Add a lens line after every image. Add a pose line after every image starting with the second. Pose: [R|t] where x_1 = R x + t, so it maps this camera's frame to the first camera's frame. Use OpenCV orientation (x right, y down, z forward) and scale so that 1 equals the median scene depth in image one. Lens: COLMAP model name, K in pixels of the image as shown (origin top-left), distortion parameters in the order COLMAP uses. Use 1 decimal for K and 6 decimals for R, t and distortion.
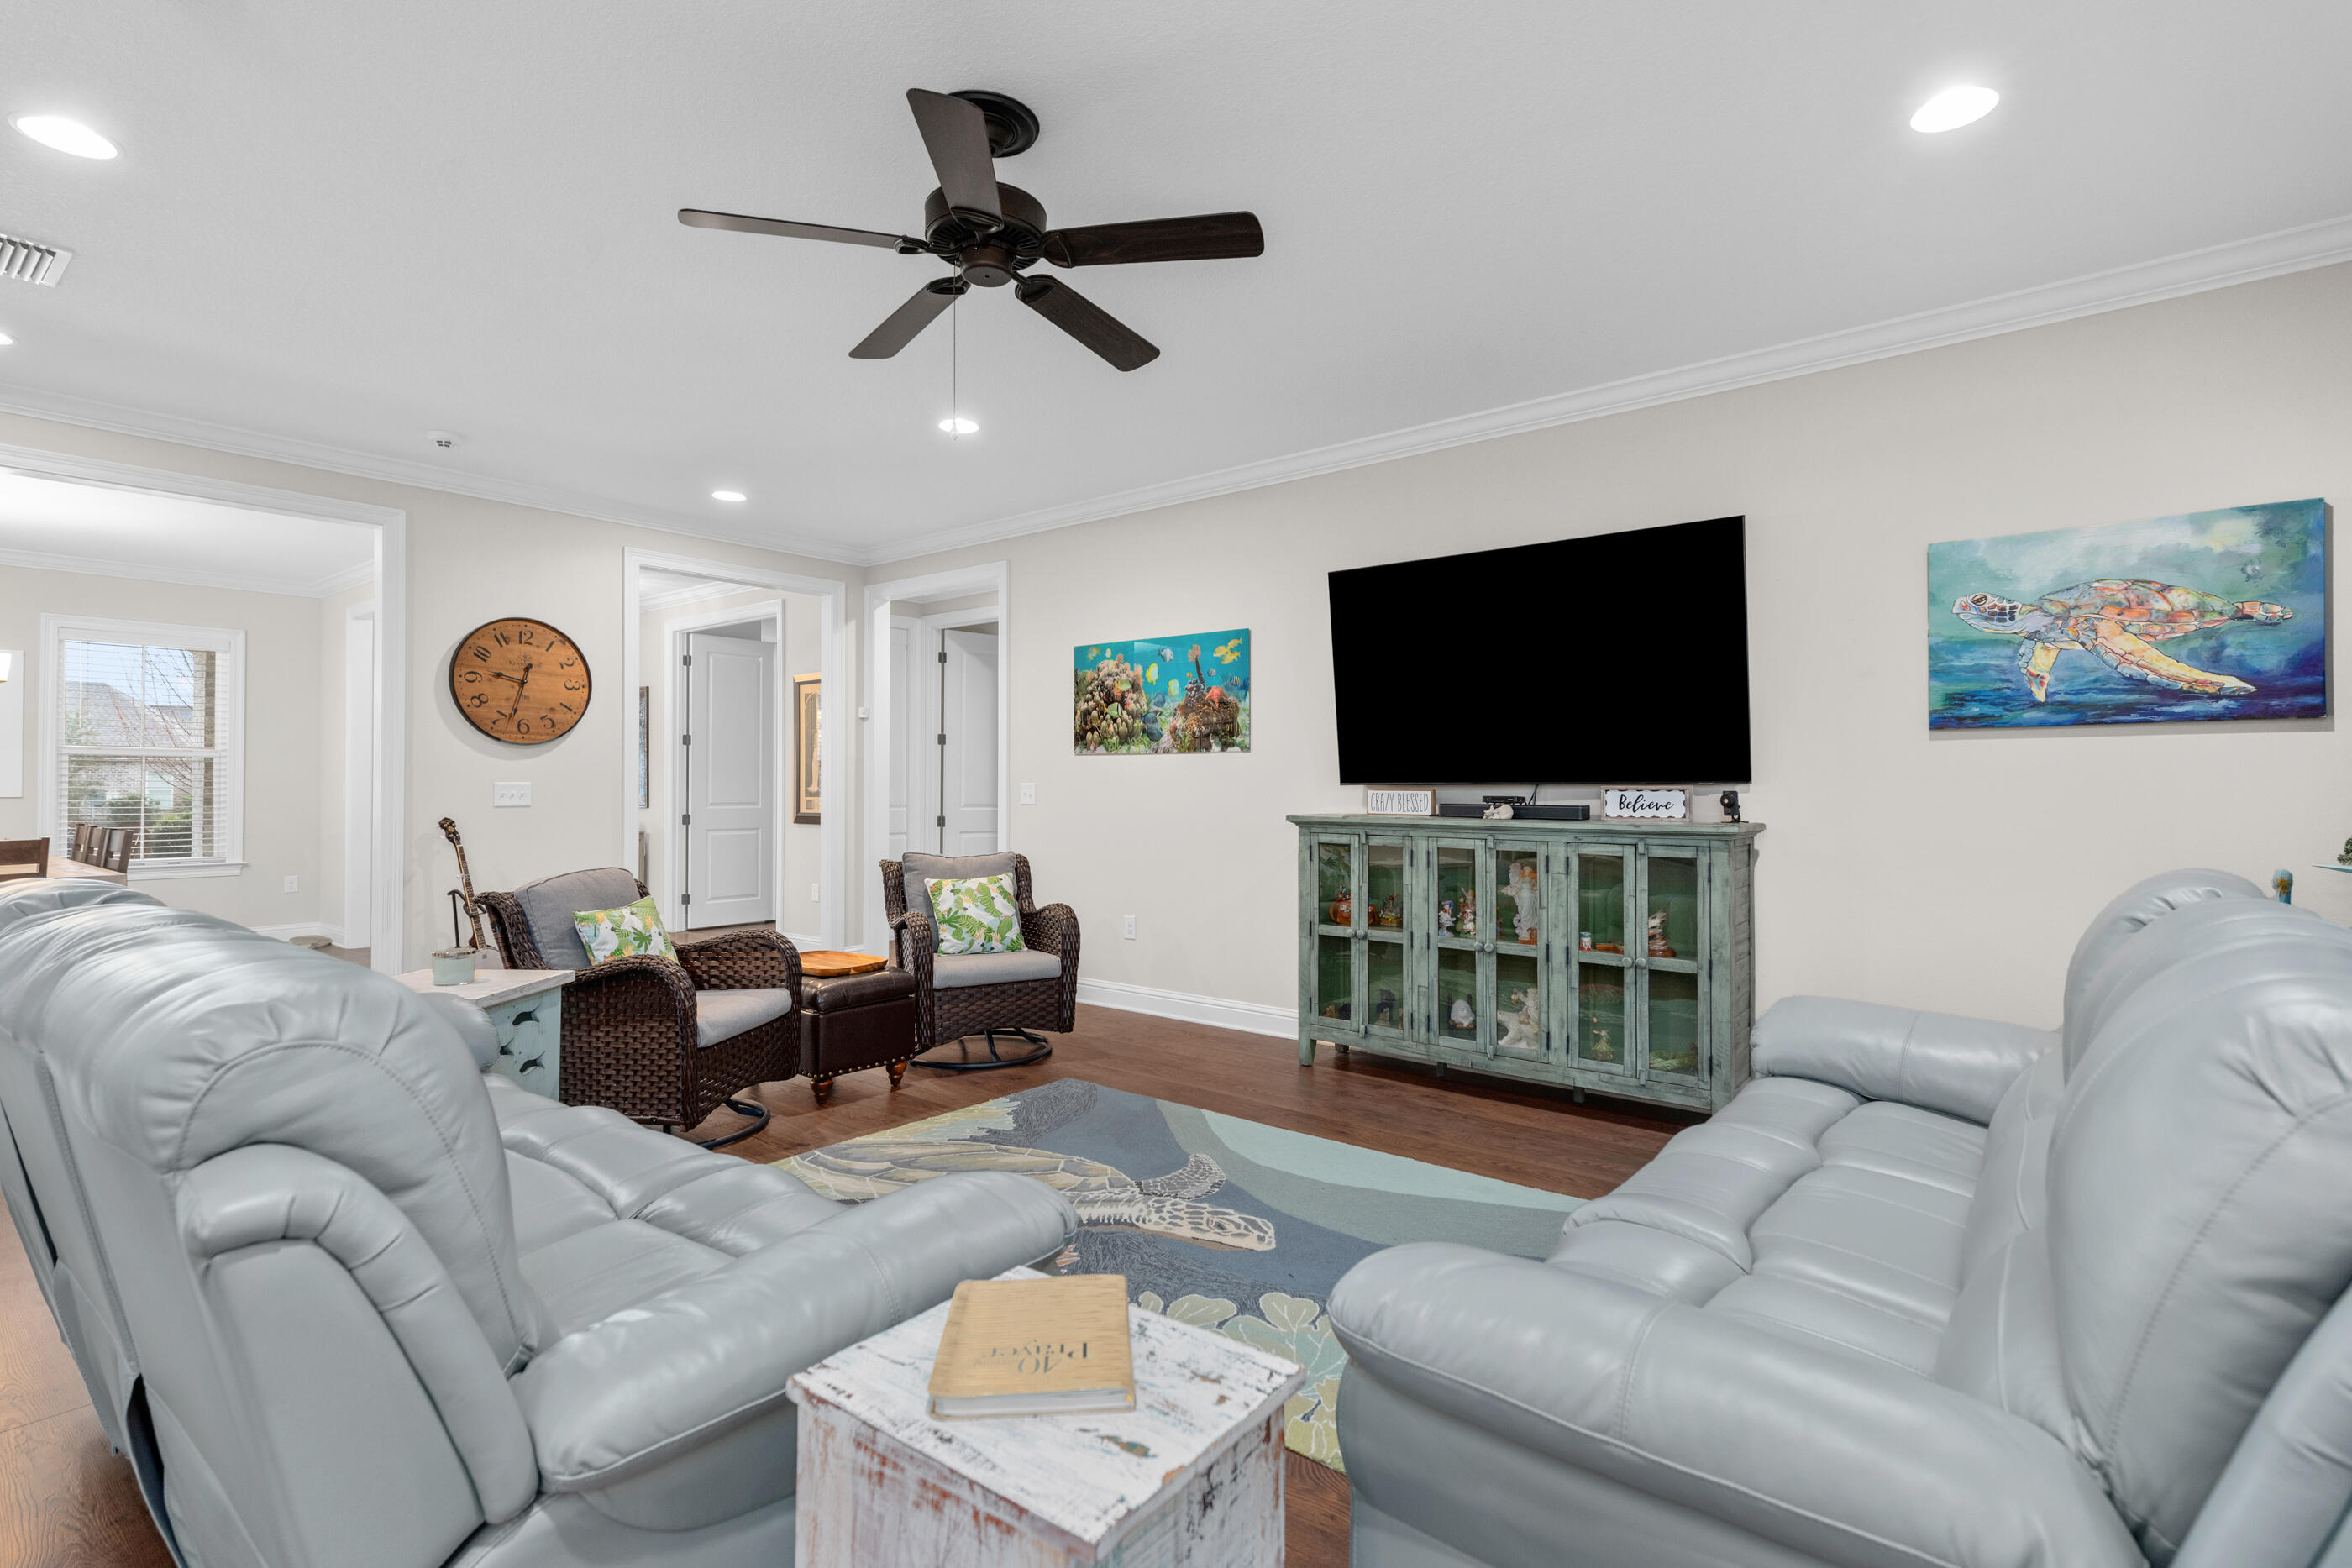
lens RADIAL K [[1099.1, 0, 1179.1], [0, 1099.1, 792.5], [0, 0, 1]] dist [0.011595, -0.003962]
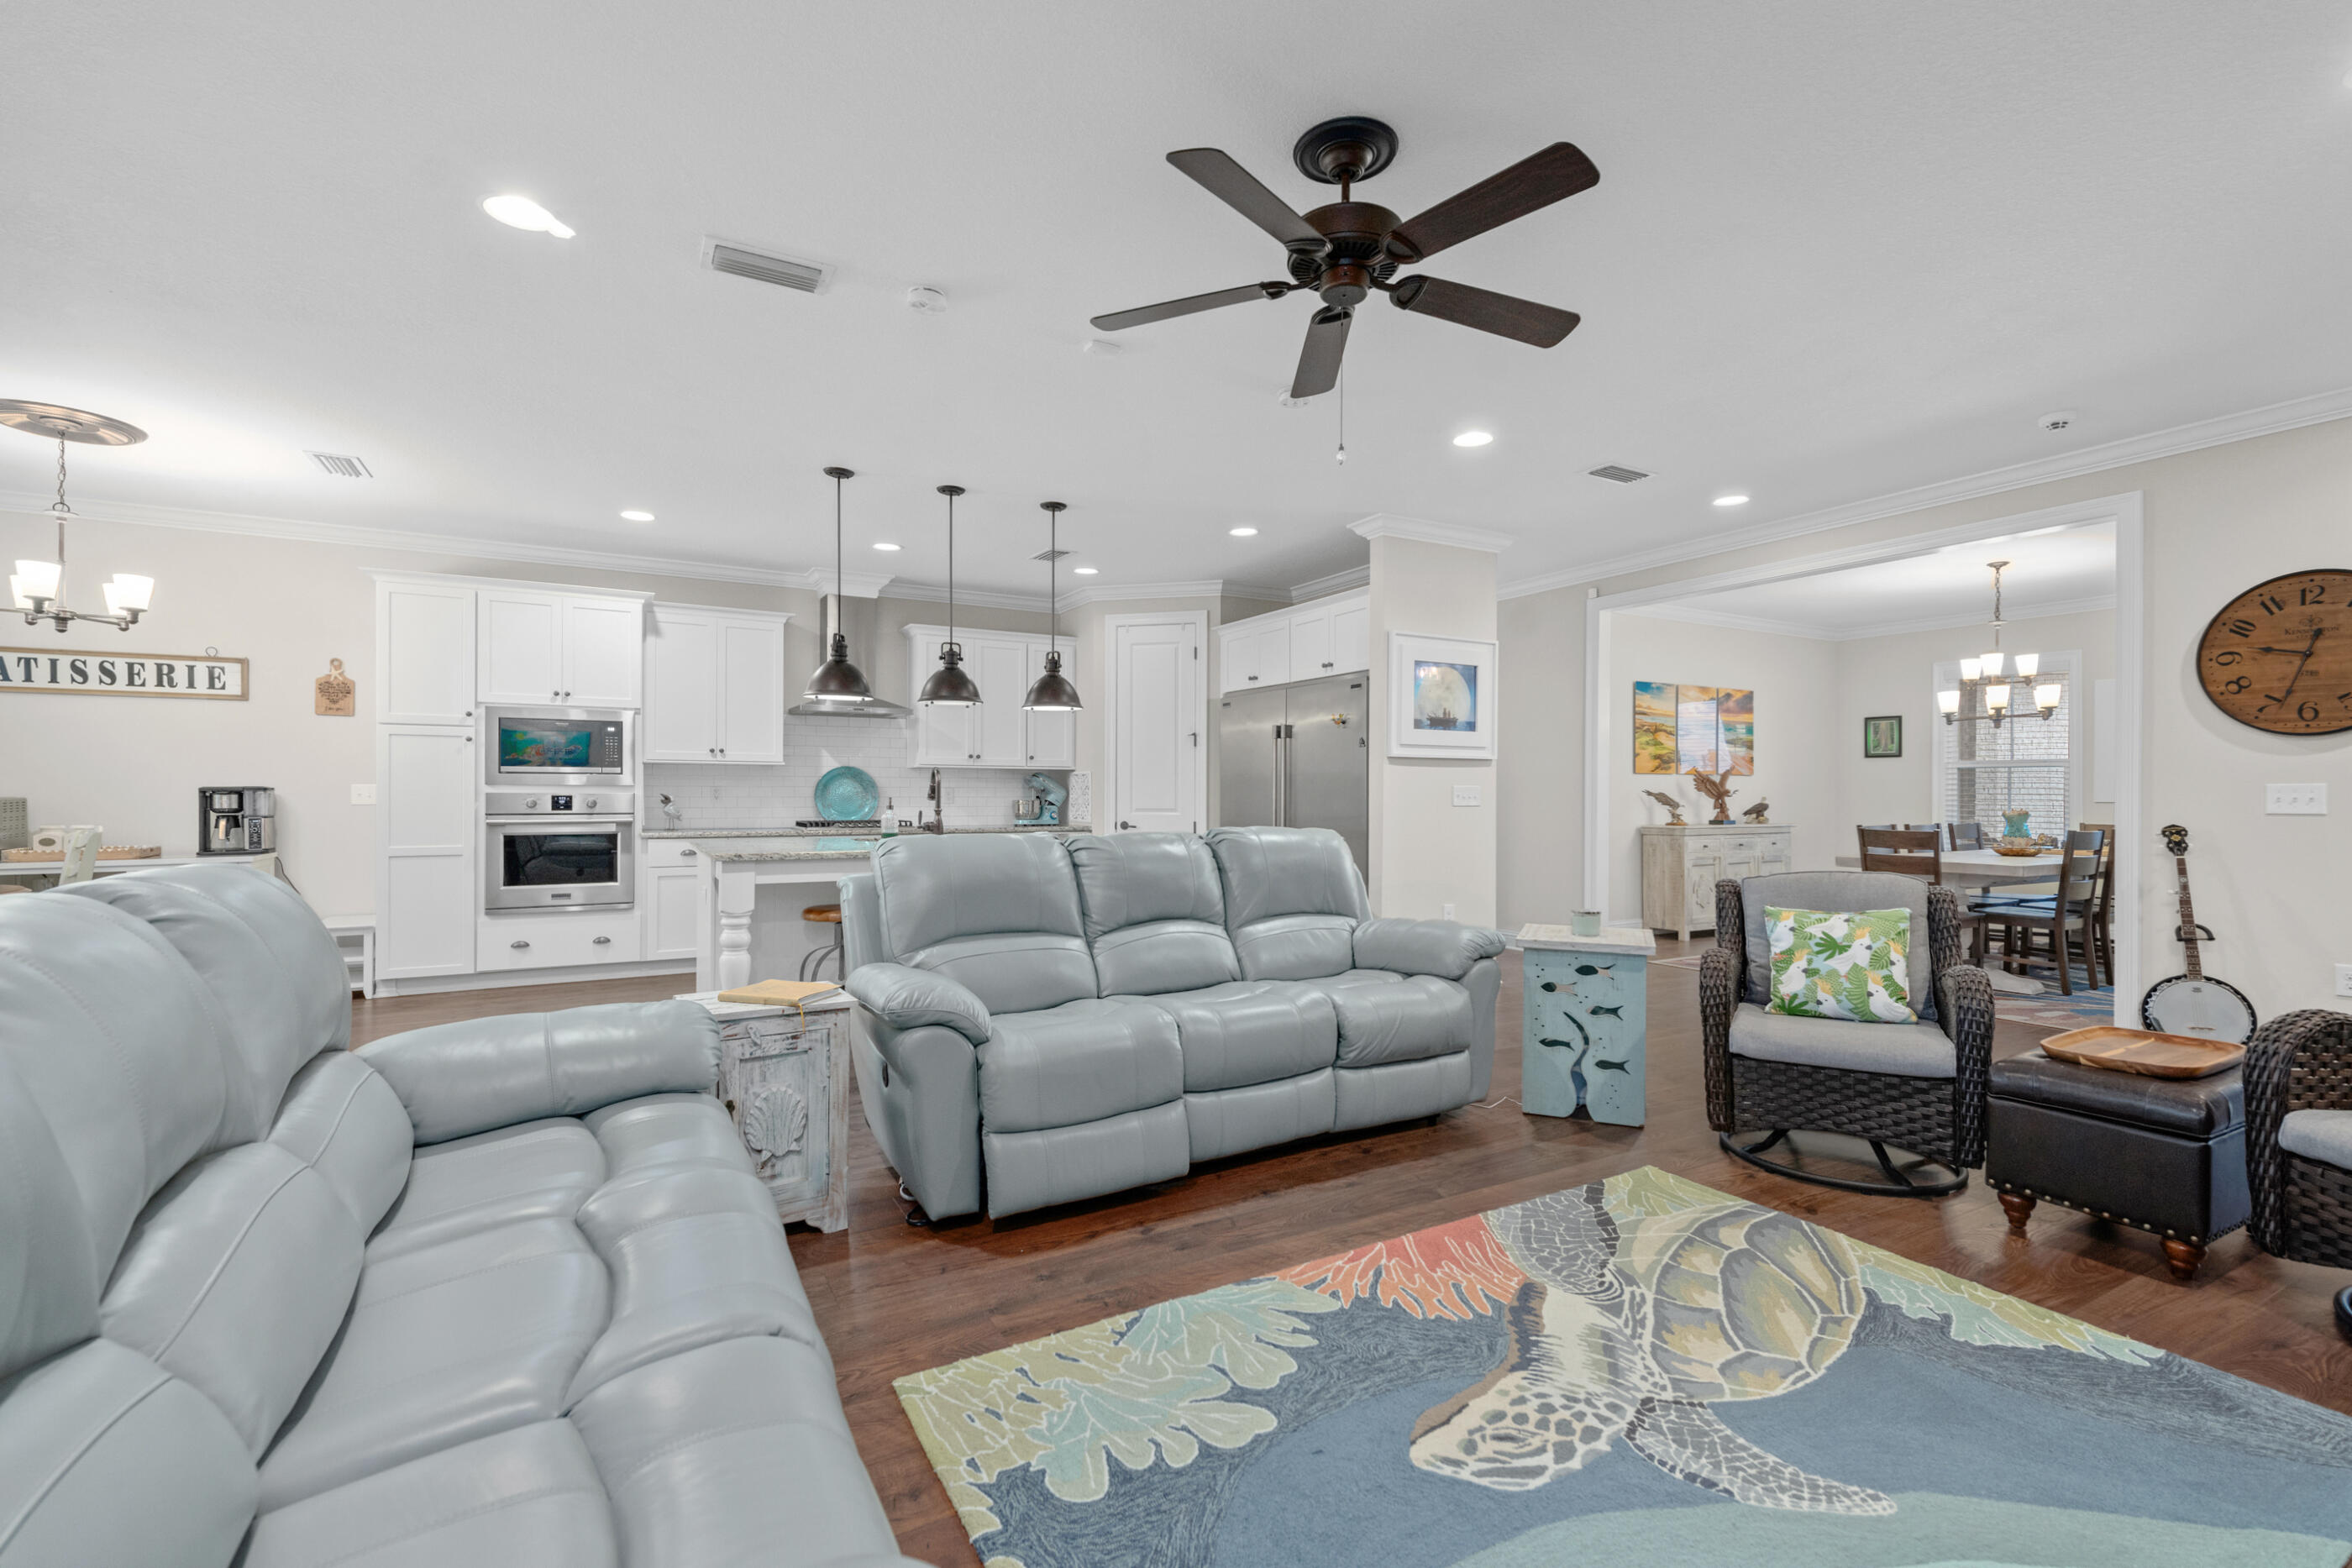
lens RADIAL K [[1025.2, 0, 1202.1], [0, 1025.2, 783.1], [0, 0, 1]] dist [0.017244, -0.007097]
pose [[-0.354041, -0.016115, -0.935091, 0.458126], [-0.007879, 0.999867, -0.014248, 0.008647], [0.935197, 0.002323, -0.354121, 0.700005]]
